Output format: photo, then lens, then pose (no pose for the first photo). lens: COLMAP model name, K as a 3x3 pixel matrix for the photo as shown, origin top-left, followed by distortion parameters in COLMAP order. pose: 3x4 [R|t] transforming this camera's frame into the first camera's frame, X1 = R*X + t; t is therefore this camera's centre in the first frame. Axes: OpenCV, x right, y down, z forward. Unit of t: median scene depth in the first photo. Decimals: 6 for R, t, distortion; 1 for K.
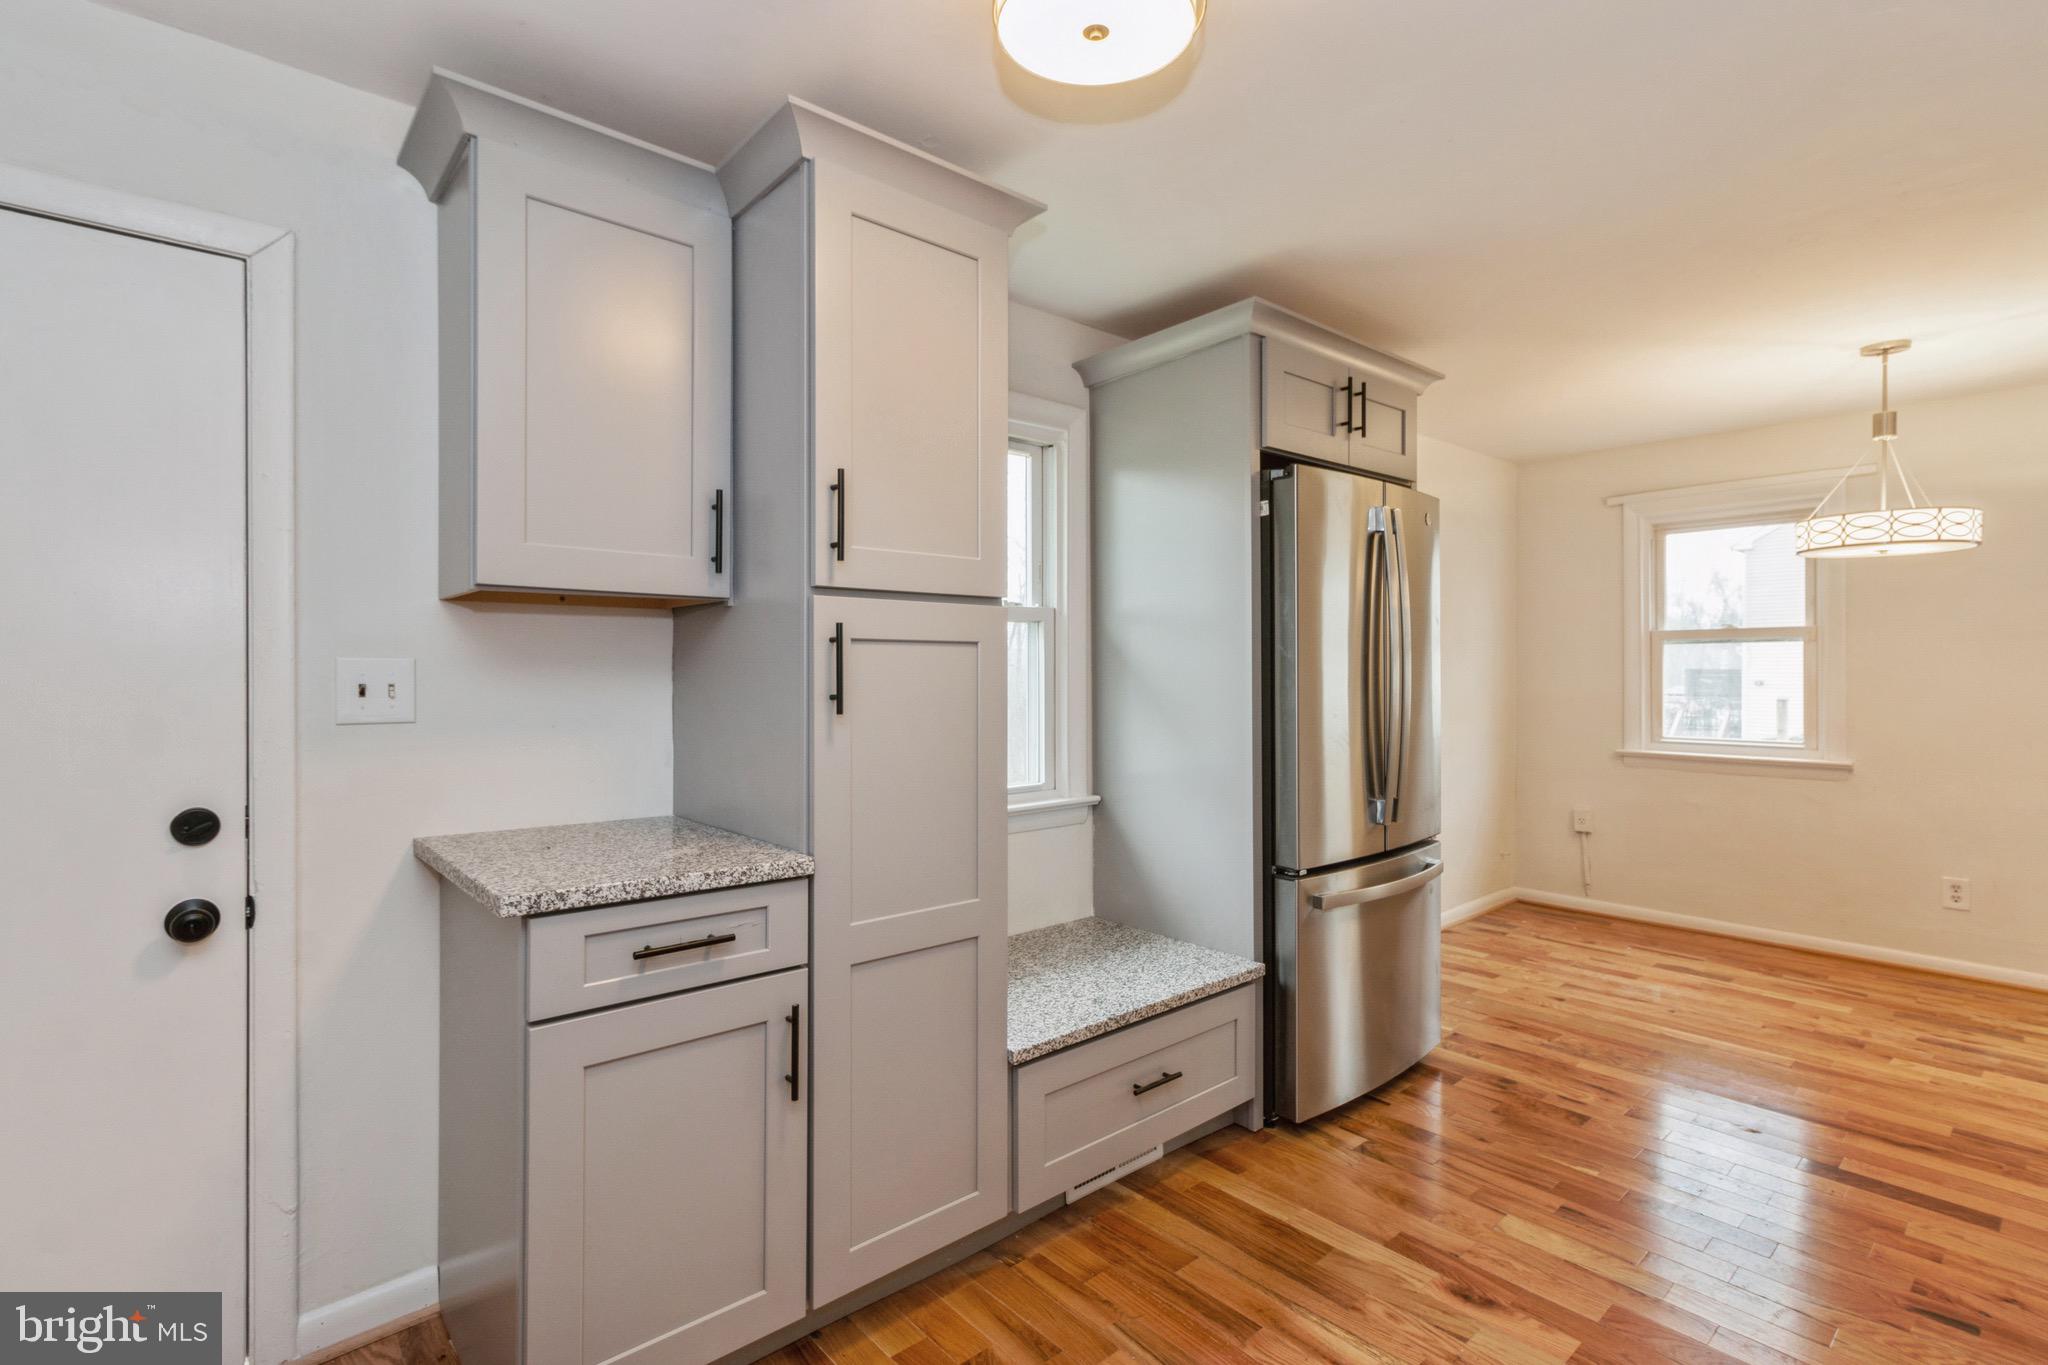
lens RADIAL K [[966.8, 0, 1014.8], [0, 966.8, 675.9], [0, 0, 1]] dist [0.005798, 0.000919]
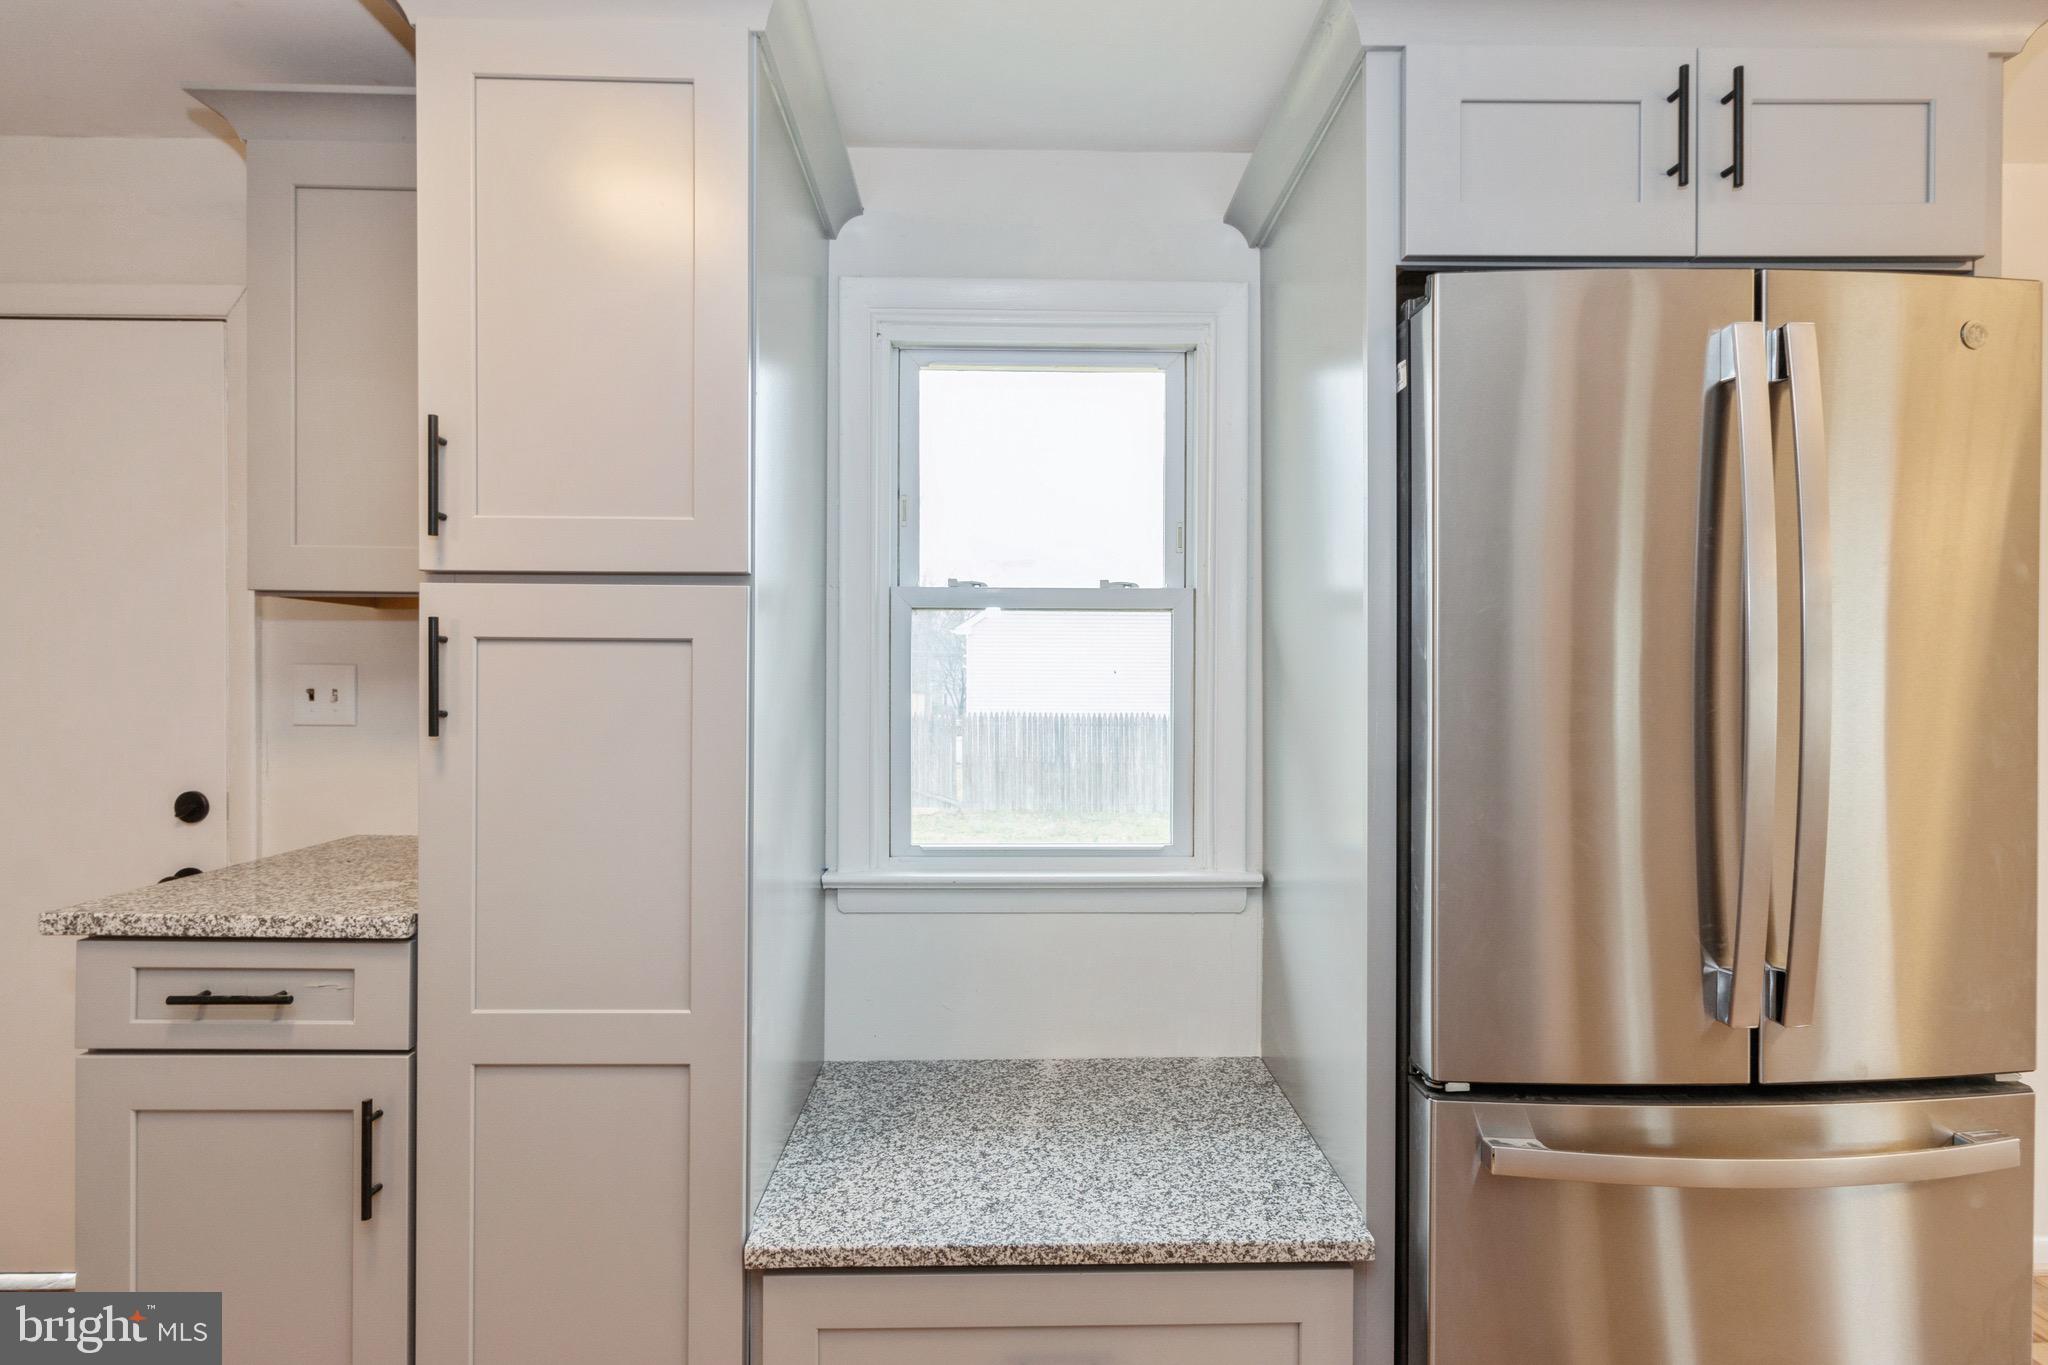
lens RADIAL K [[976.9, 0, 1024.0], [0, 976.9, 682.5], [0, 0, 1]] dist [0.001350, 0.000089]
pose [[0.768610, 0.009831, -0.639642, 0.687757], [-0.007906, 0.999952, 0.005868, -0.011759], [0.639669, 0.000547, 0.768650, 0.715301]]
